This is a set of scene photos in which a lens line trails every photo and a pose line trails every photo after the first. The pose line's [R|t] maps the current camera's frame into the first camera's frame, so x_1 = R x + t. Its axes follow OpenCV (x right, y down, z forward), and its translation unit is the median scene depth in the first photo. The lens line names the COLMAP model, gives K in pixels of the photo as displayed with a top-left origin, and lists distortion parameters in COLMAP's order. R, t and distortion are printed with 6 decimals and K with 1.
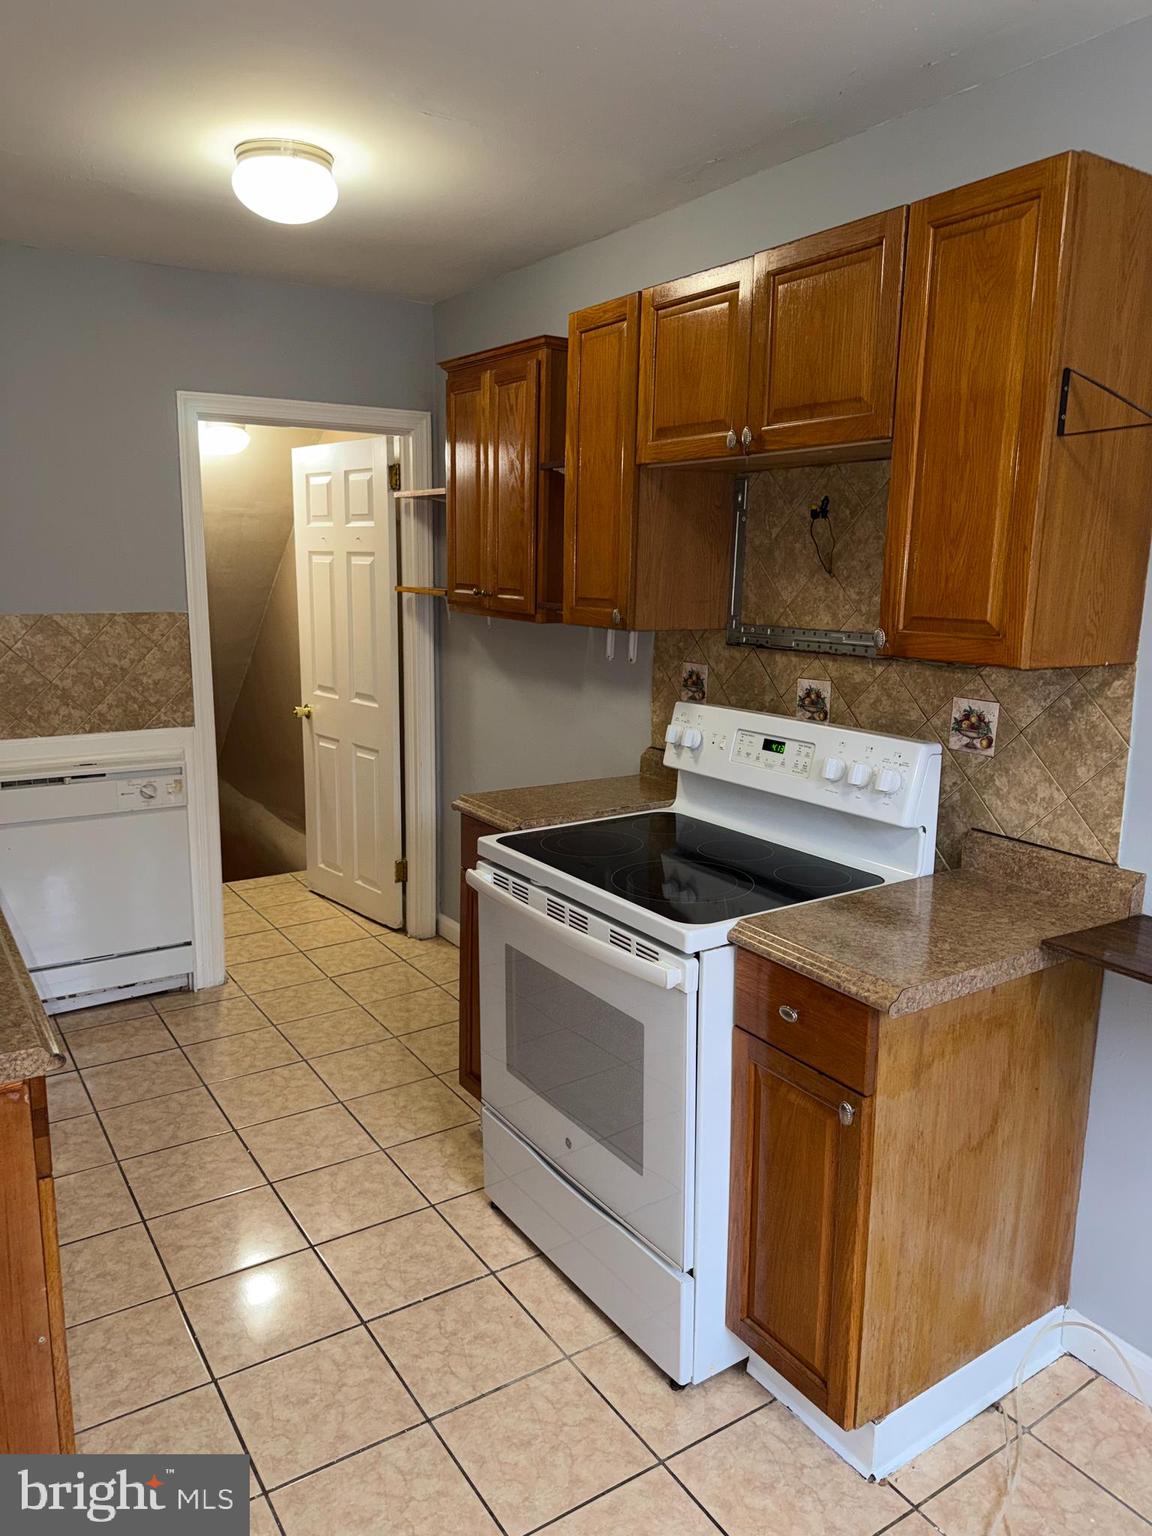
lens RADIAL K [[1093.9, 0, 538.4], [0, 1093.9, 759.9], [0, 0, 1]] dist [0.075967, -0.067791]
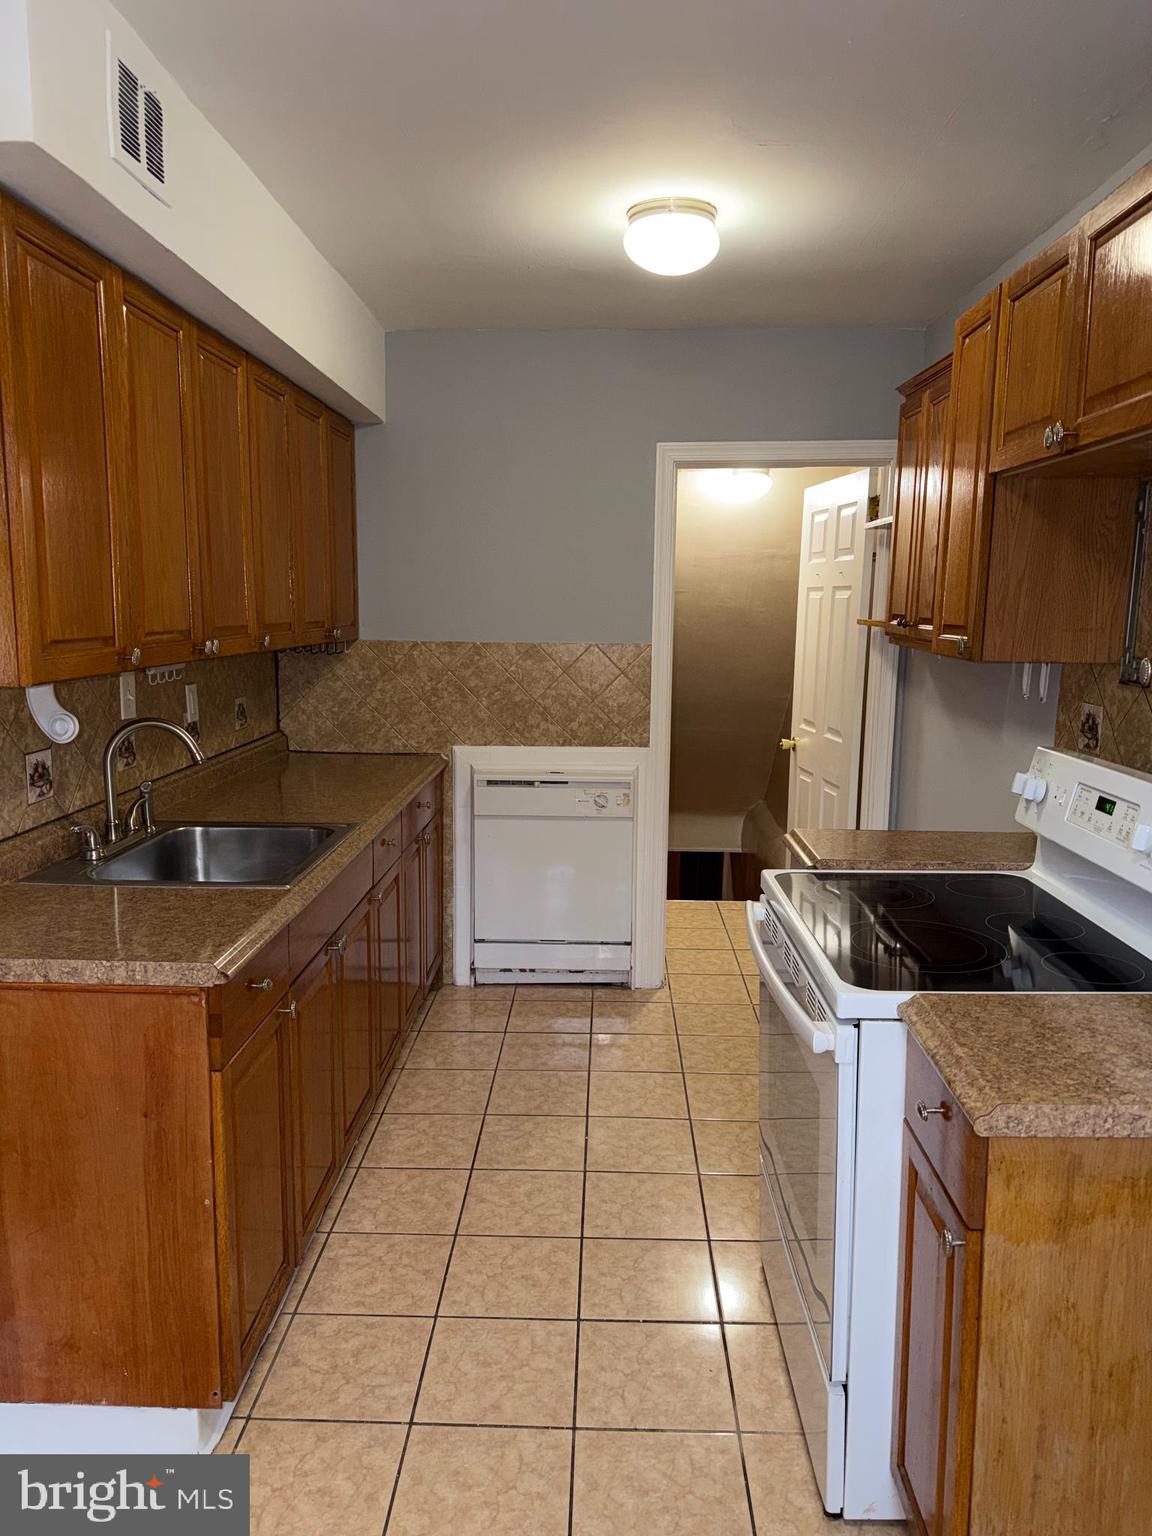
lens RADIAL K [[1069.5, 0, 579.8], [0, 1069.5, 759.4], [0, 0, 1]] dist [0.122846, -0.152601]
pose [[0.832609, 0.075482, -0.548693, 0.332188], [-0.097108, 0.995219, -0.010446, -0.000404], [0.545282, 0.061980, 0.835958, 0.110784]]
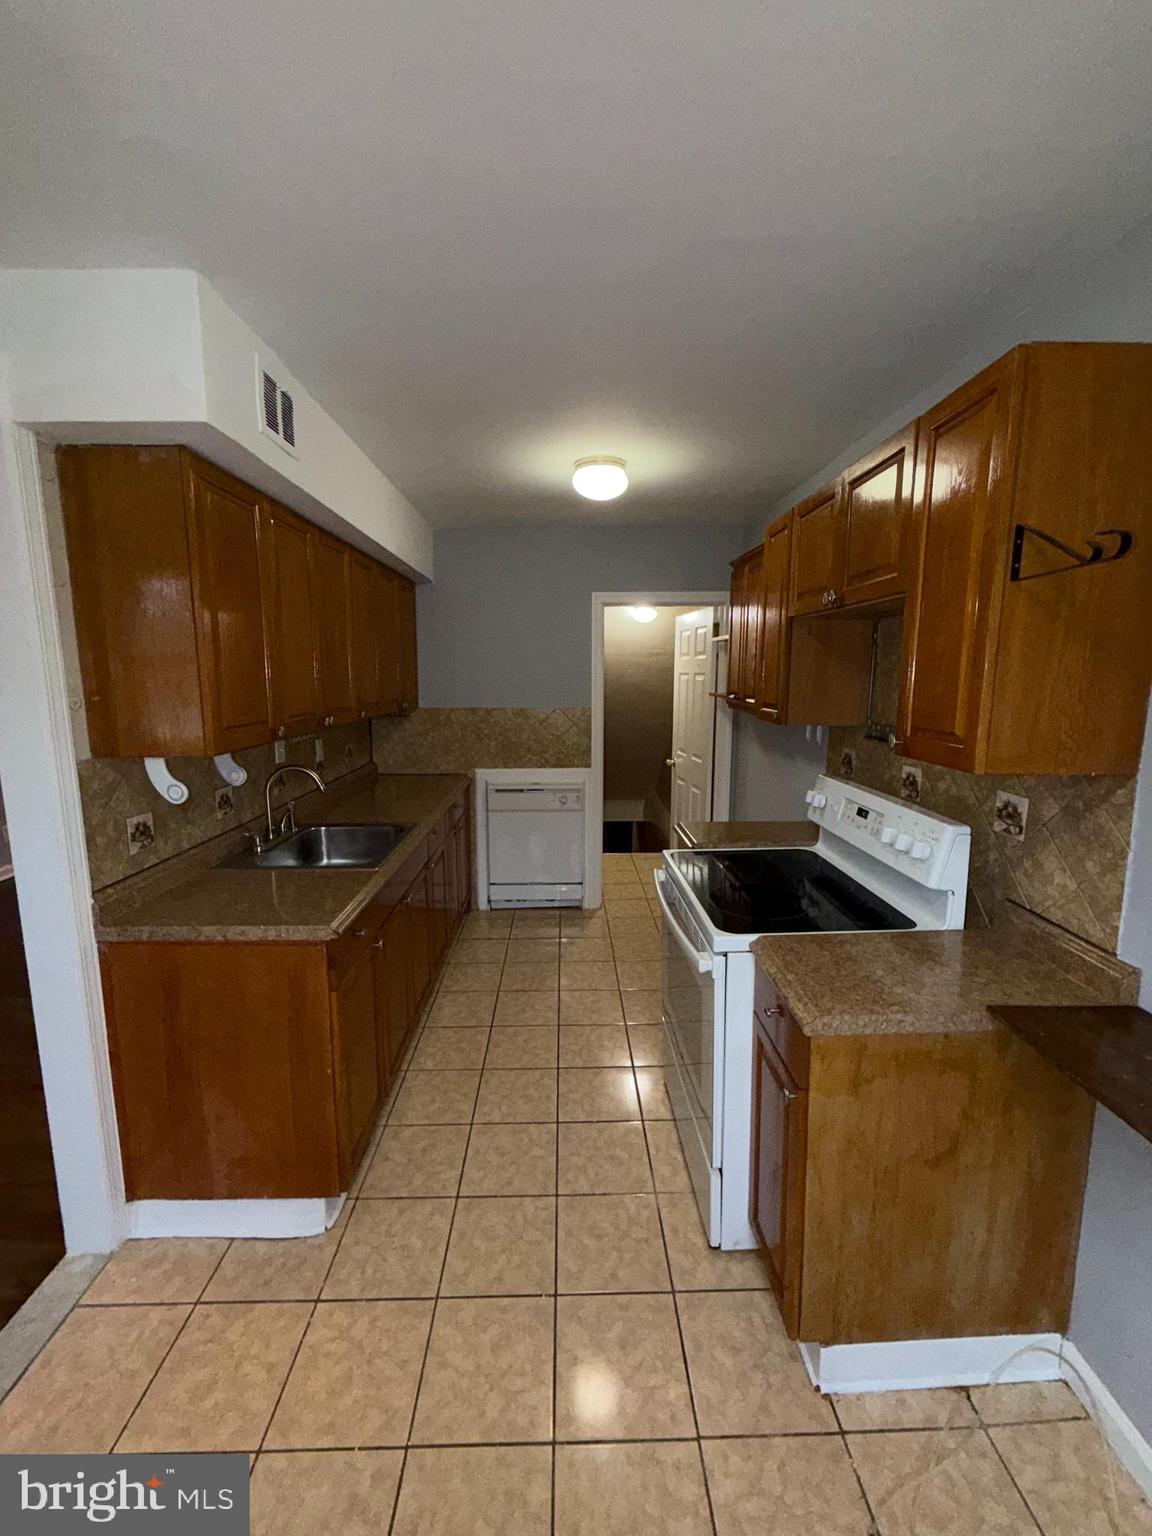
lens RADIAL K [[607.8, 0, 574.2], [0, 607.8, 755.3], [0, 0, 1]] dist [0.013473, -0.000286]
pose [[0.857188, 0.056100, -0.511938, 0.293572], [-0.079610, 0.996535, -0.024096, -0.037945], [0.508813, 0.061410, 0.858684, 0.149822]]
